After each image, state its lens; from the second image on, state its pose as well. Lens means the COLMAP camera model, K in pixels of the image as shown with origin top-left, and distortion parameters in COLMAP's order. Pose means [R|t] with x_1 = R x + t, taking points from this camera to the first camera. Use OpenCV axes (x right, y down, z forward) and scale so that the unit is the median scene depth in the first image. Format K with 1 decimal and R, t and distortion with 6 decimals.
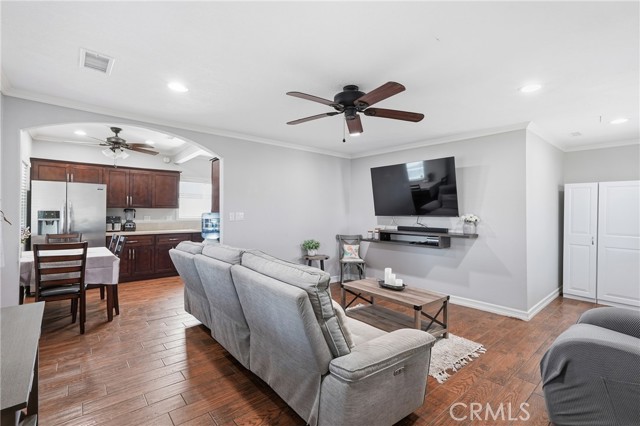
lens RADIAL K [[289.9, 0, 317.0], [0, 289.9, 211.0], [0, 0, 1]] dist [-0.013163, 0.007942]
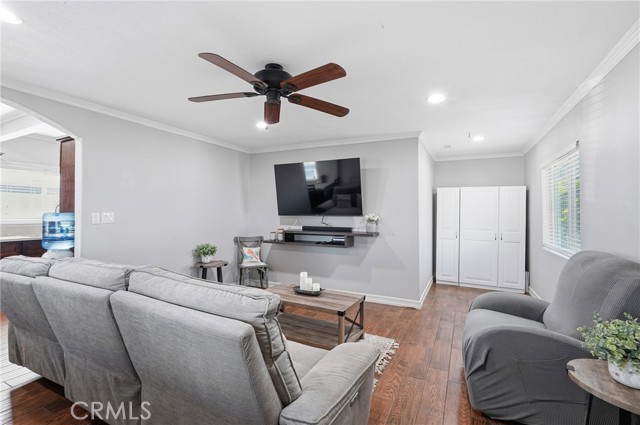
lens RADIAL K [[289.9, 0, 319.3], [0, 289.9, 208.0], [0, 0, 1]] dist [-0.013163, 0.007942]
pose [[0.920914, 0.003424, 0.389751, -0.072708], [-0.000236, 0.999966, -0.008228, -0.000973], [-0.389766, 0.007485, 0.920883, 0.128959]]
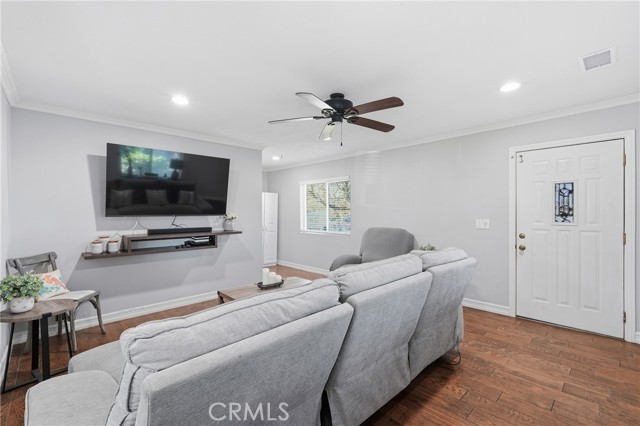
lens RADIAL K [[289.9, 0, 316.4], [0, 289.9, 211.5], [0, 0, 1]] dist [-0.013163, 0.007942]
pose [[-0.065174, -0.003953, 0.997866, -0.764248], [-0.002295, 0.999990, 0.003811, 0.001167], [-0.997871, -0.002042, -0.065183, 0.916808]]
